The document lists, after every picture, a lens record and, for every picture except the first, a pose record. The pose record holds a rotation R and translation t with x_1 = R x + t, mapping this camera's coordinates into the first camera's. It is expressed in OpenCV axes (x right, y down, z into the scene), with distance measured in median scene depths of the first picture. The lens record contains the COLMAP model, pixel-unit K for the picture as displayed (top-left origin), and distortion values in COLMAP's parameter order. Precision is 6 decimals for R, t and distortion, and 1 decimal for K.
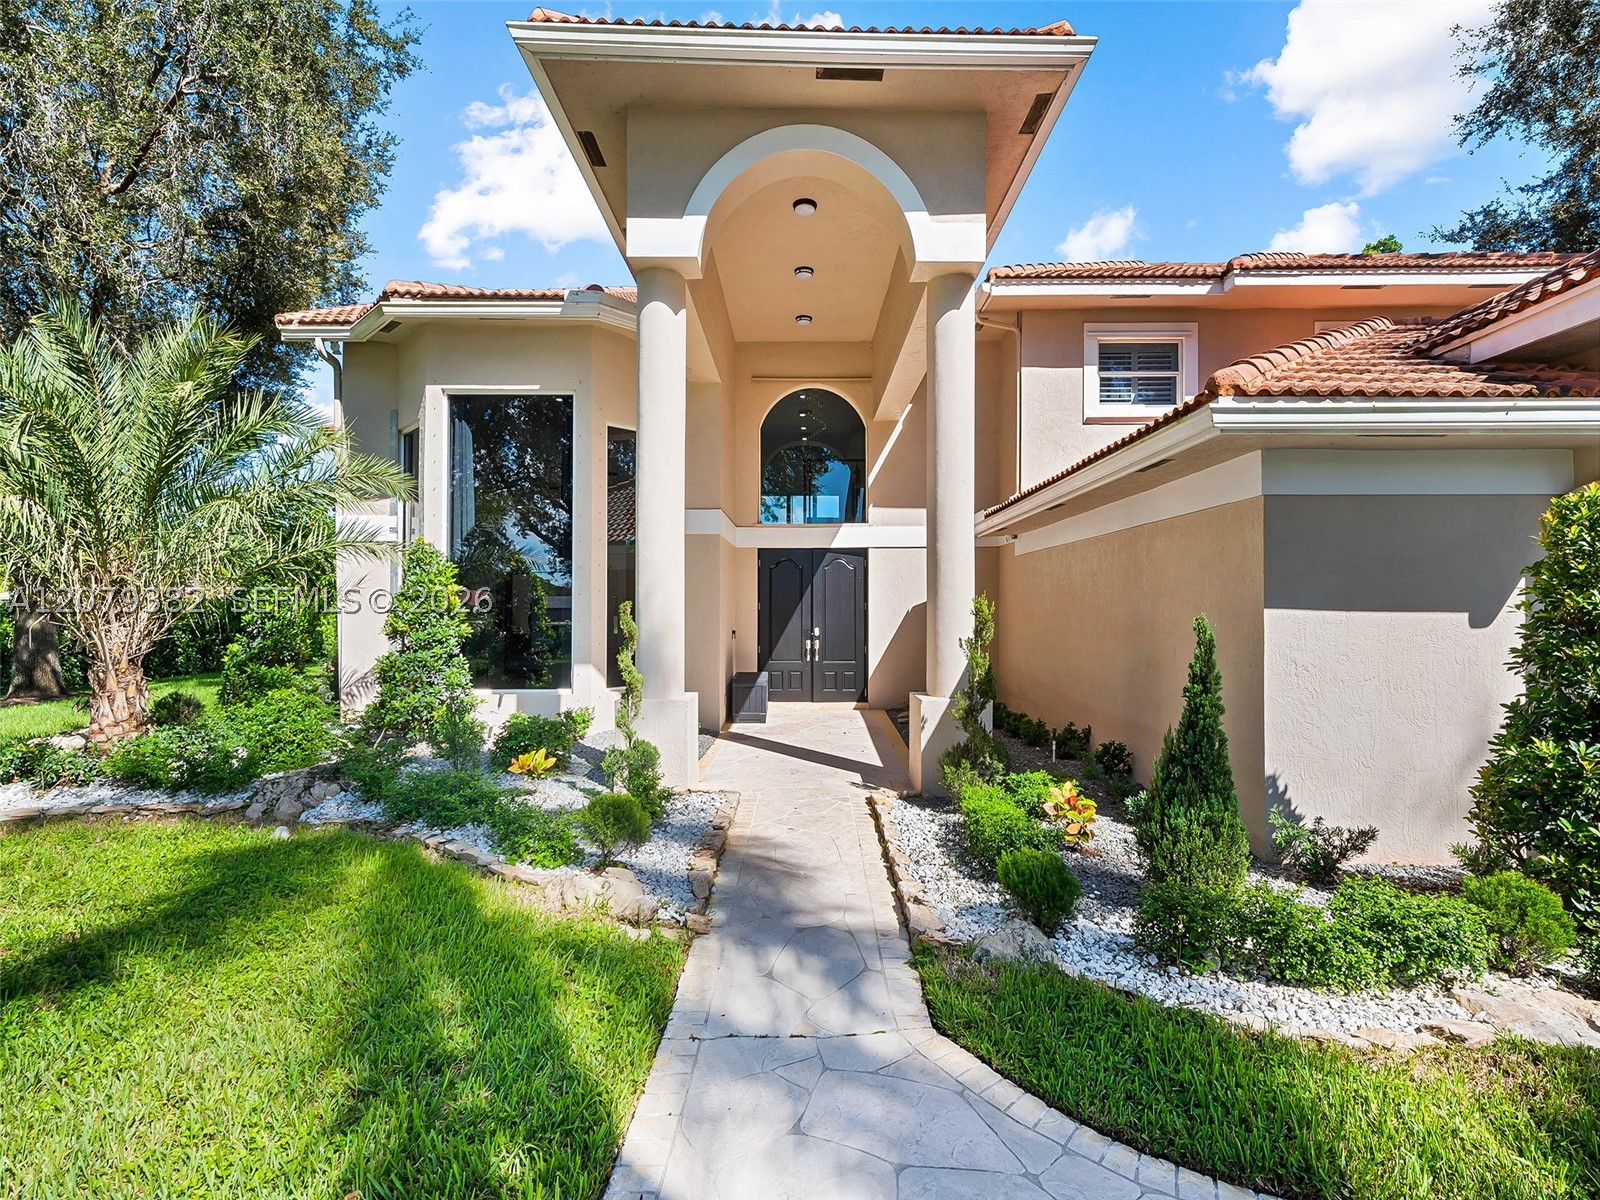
lens RADIAL K [[758.0, 0, 803.2], [0, 758.0, 601.2], [0, 0, 1]] dist [0.019810, -0.005822]
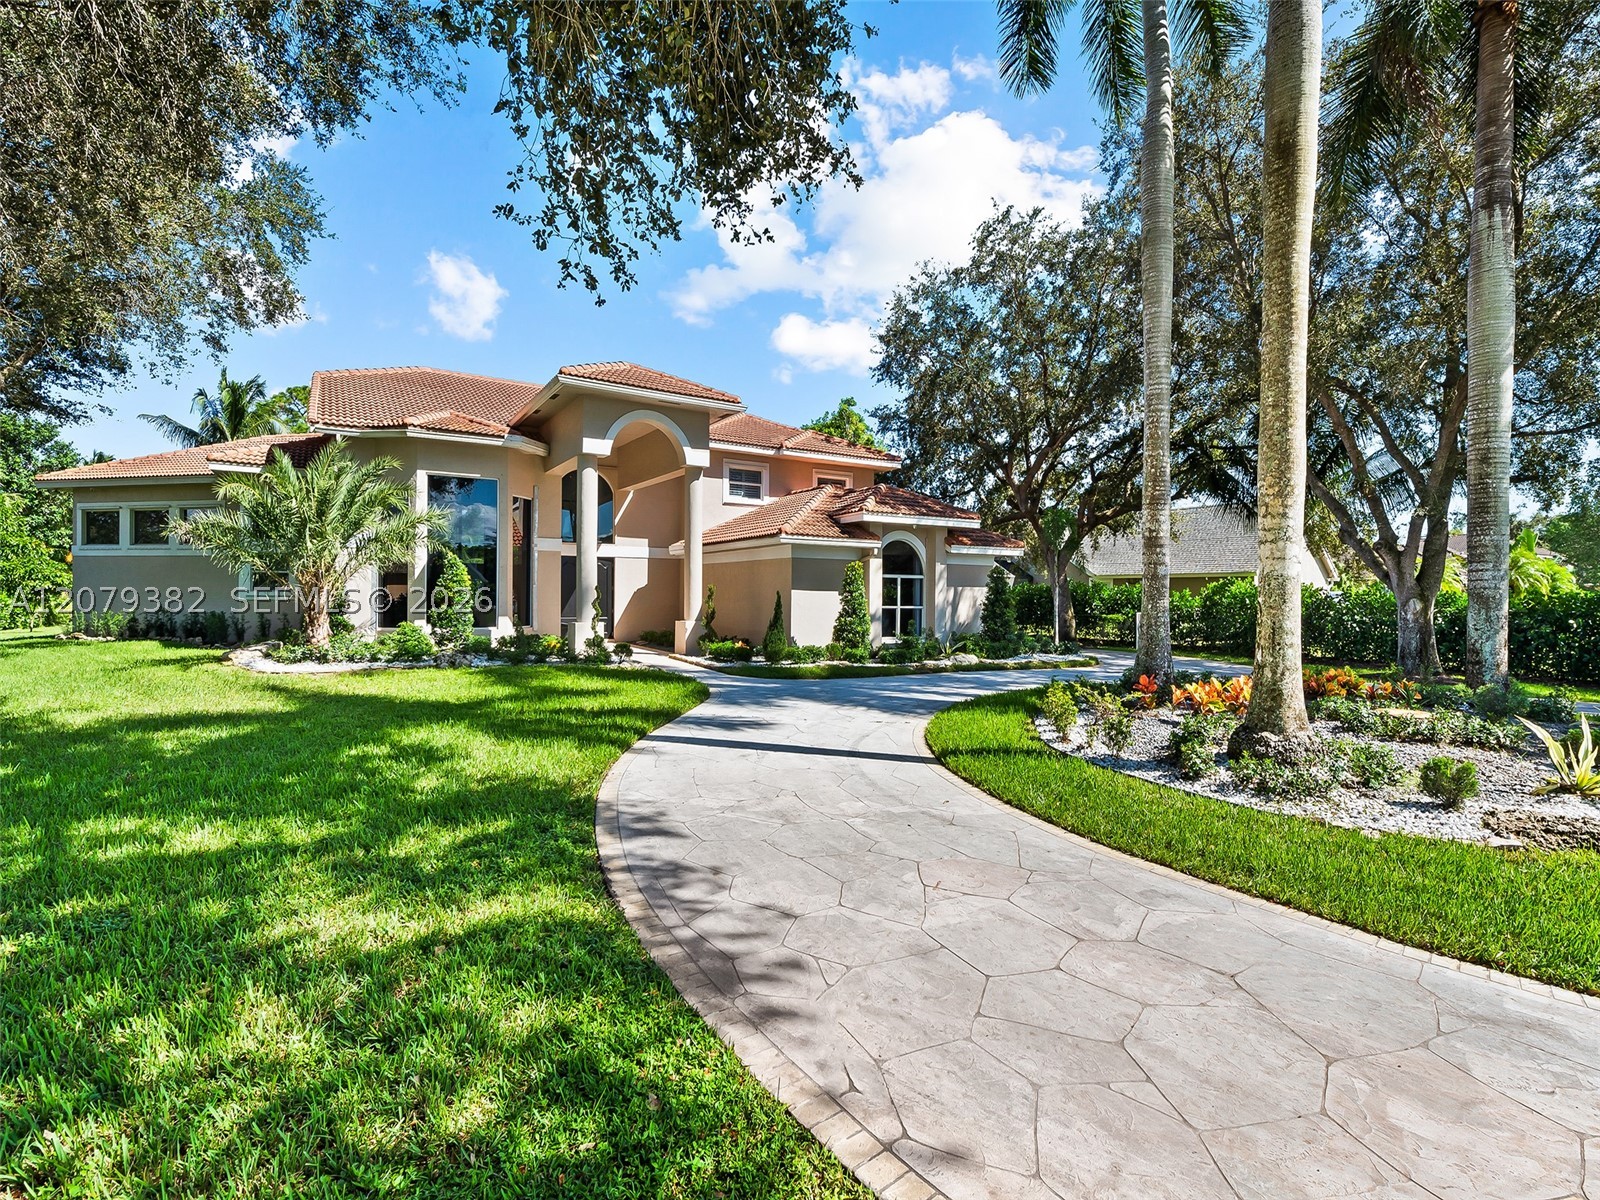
lens RADIAL K [[758.0, 0, 799.9], [0, 758.0, 601.7], [0, 0, 1]] dist [0.019810, -0.005822]
pose [[0.854498, 0.003193, 0.519445, -0.660194], [-0.011366, 0.999857, 0.012552, 0.013022], [-0.519331, -0.016630, 0.854412, -1.124590]]
